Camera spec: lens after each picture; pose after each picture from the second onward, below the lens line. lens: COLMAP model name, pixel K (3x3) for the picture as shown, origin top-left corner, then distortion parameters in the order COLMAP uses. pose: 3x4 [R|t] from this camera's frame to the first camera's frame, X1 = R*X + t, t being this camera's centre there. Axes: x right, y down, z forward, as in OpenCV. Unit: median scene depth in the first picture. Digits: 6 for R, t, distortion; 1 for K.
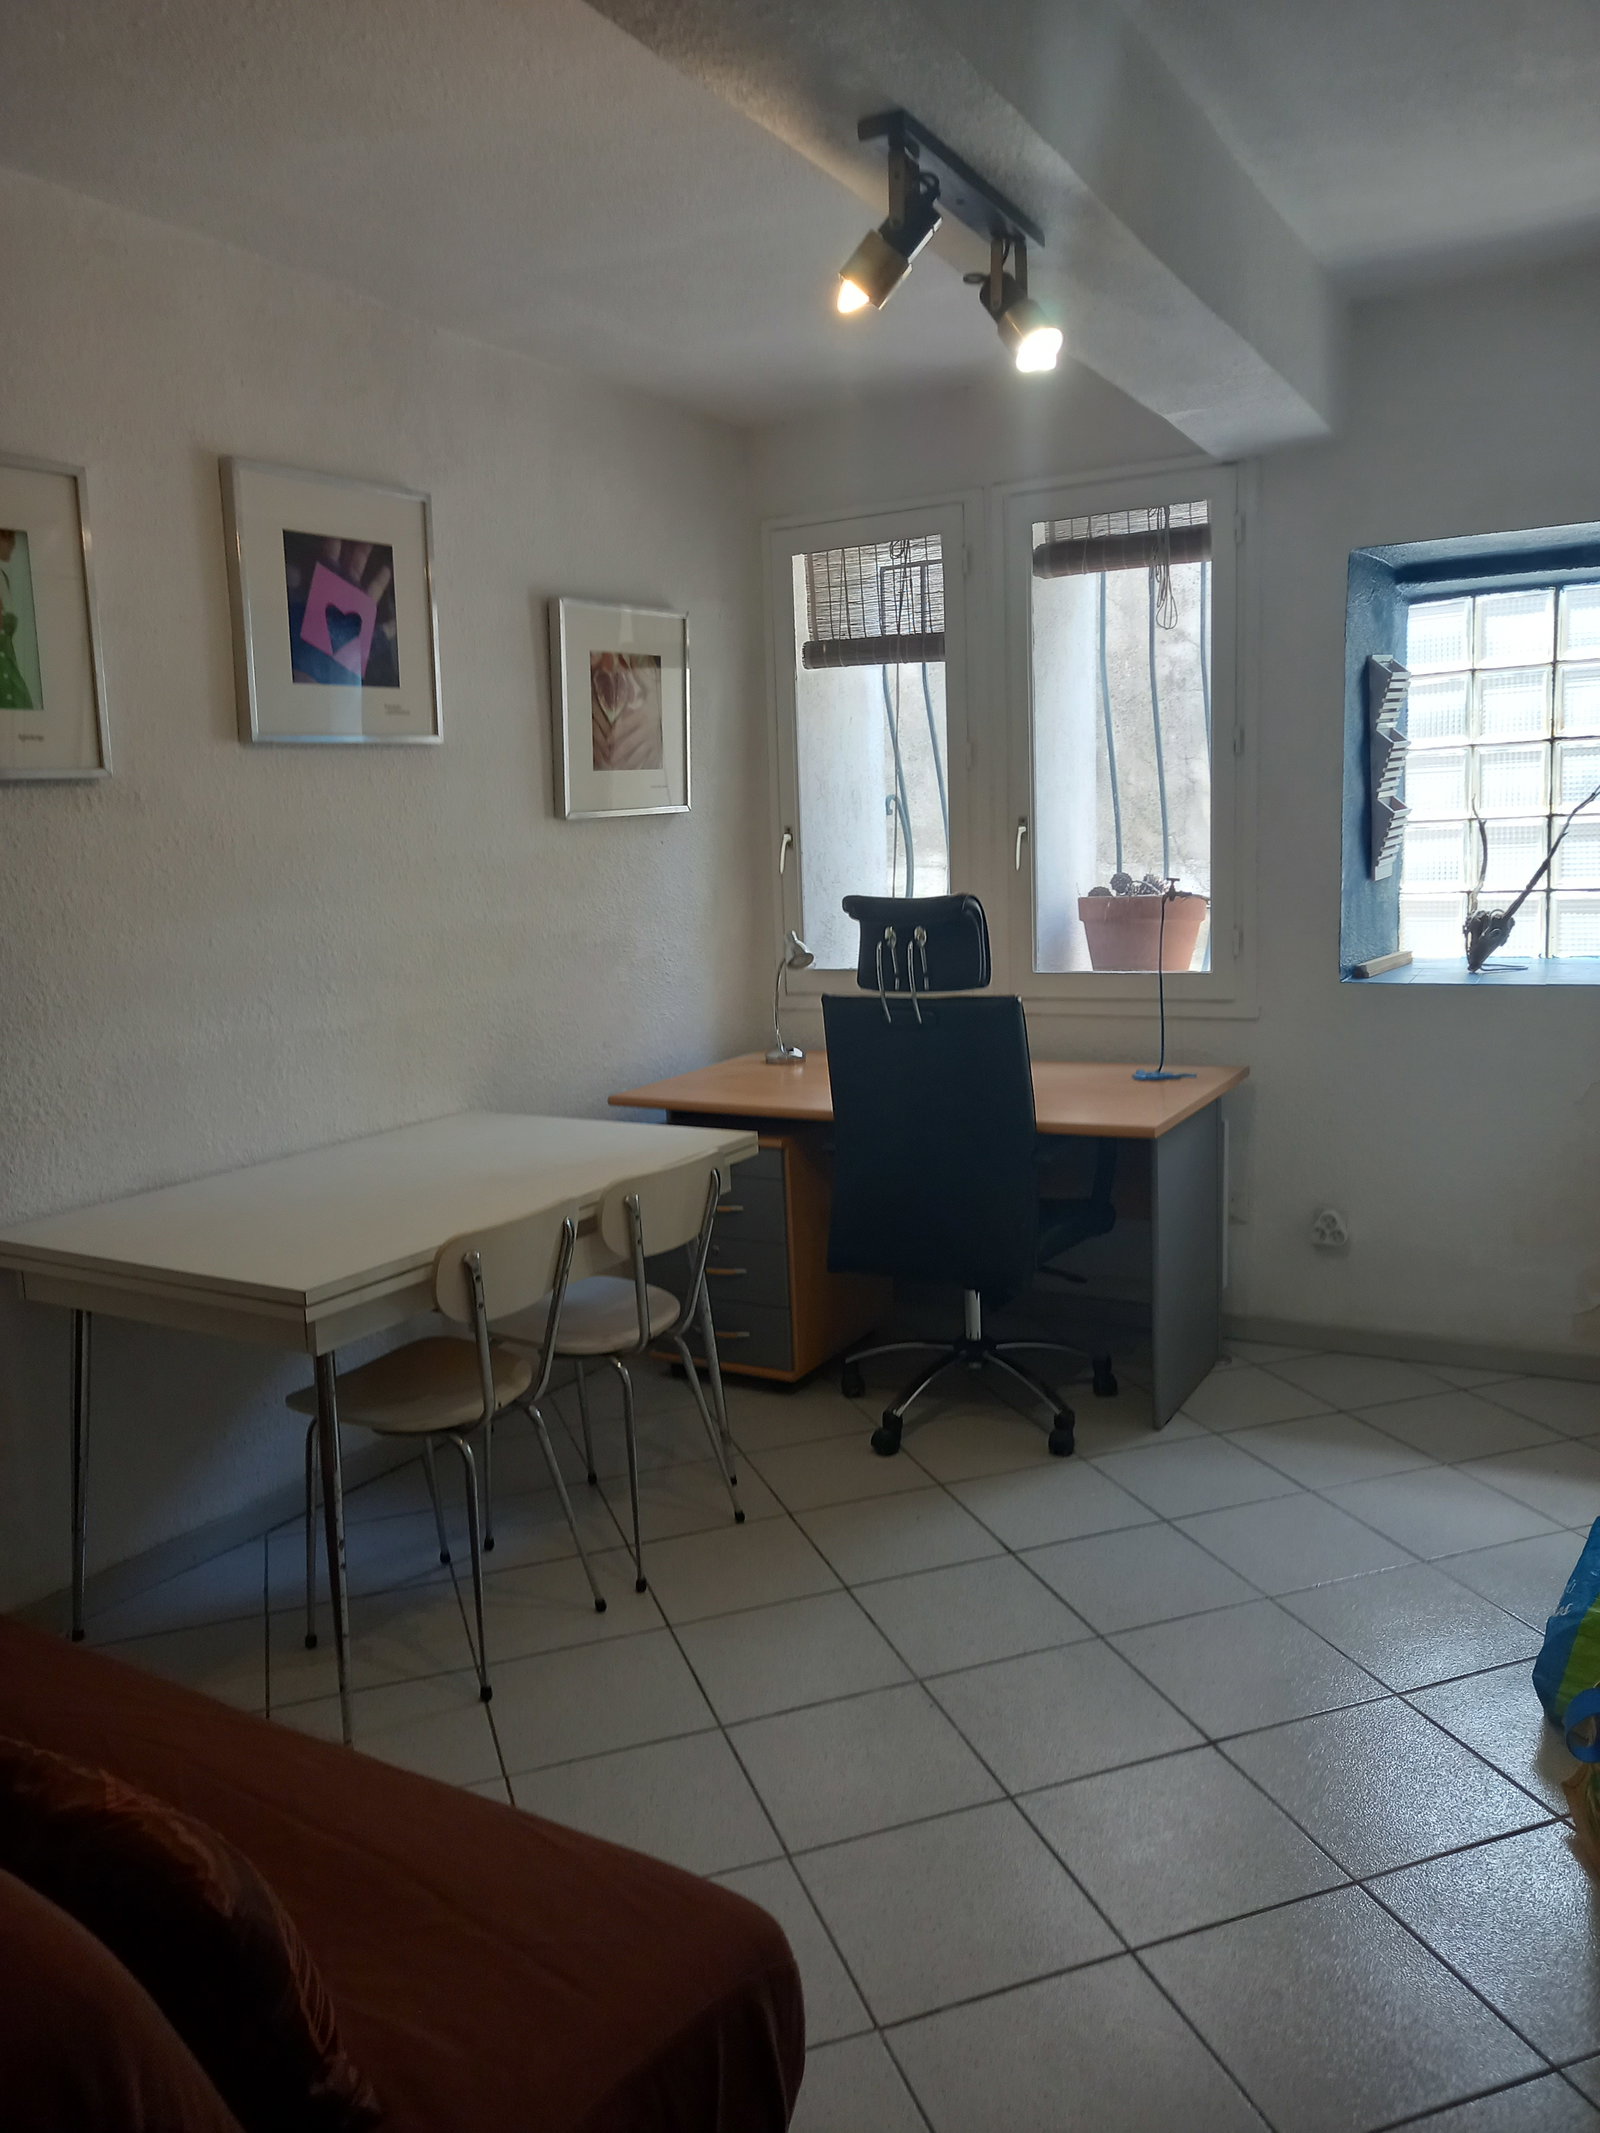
lens RADIAL K [[1558.2, 0, 800.0], [0, 1558.2, 1066.5], [0, 0, 1]] dist [0.042618, -0.048217]
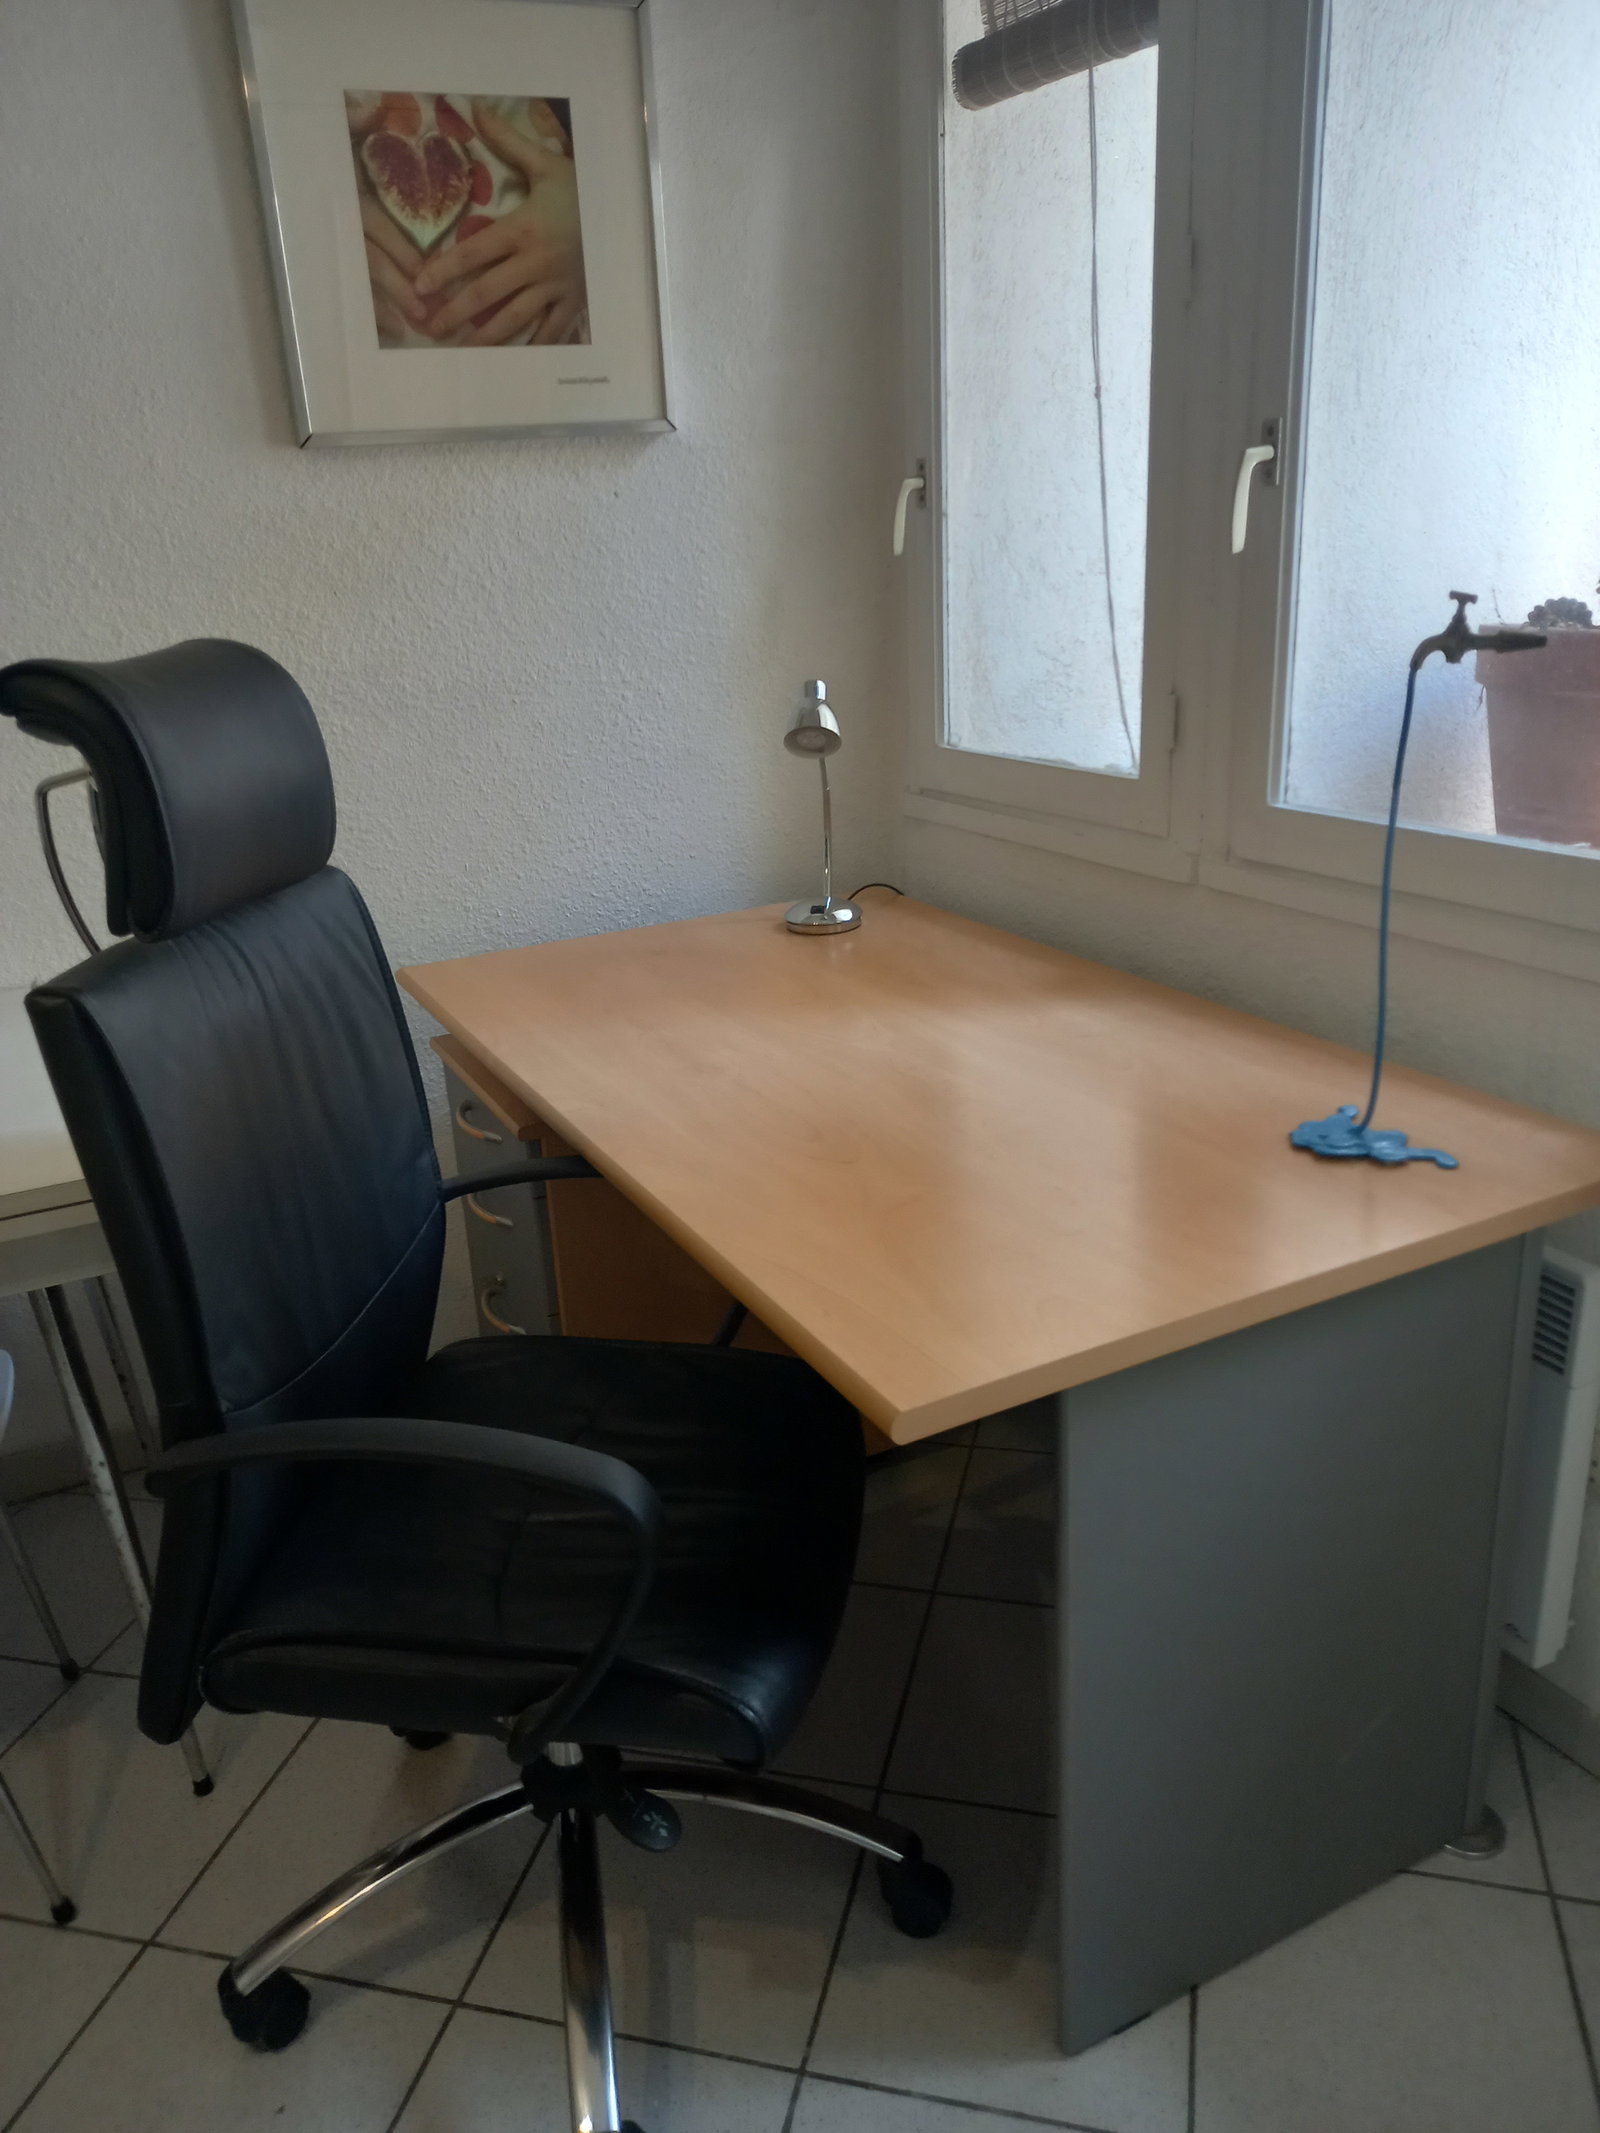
lens RADIAL K [[1581.5, 0, 836.6], [0, 1581.5, 1060.9], [0, 0, 1]] dist [0.057604, -0.083220]
pose [[0.846082, 0.171906, -0.504573, 0.296431], [-0.071890, 0.974723, 0.211537, -0.079311], [0.528183, -0.142704, 0.837054, 0.585397]]
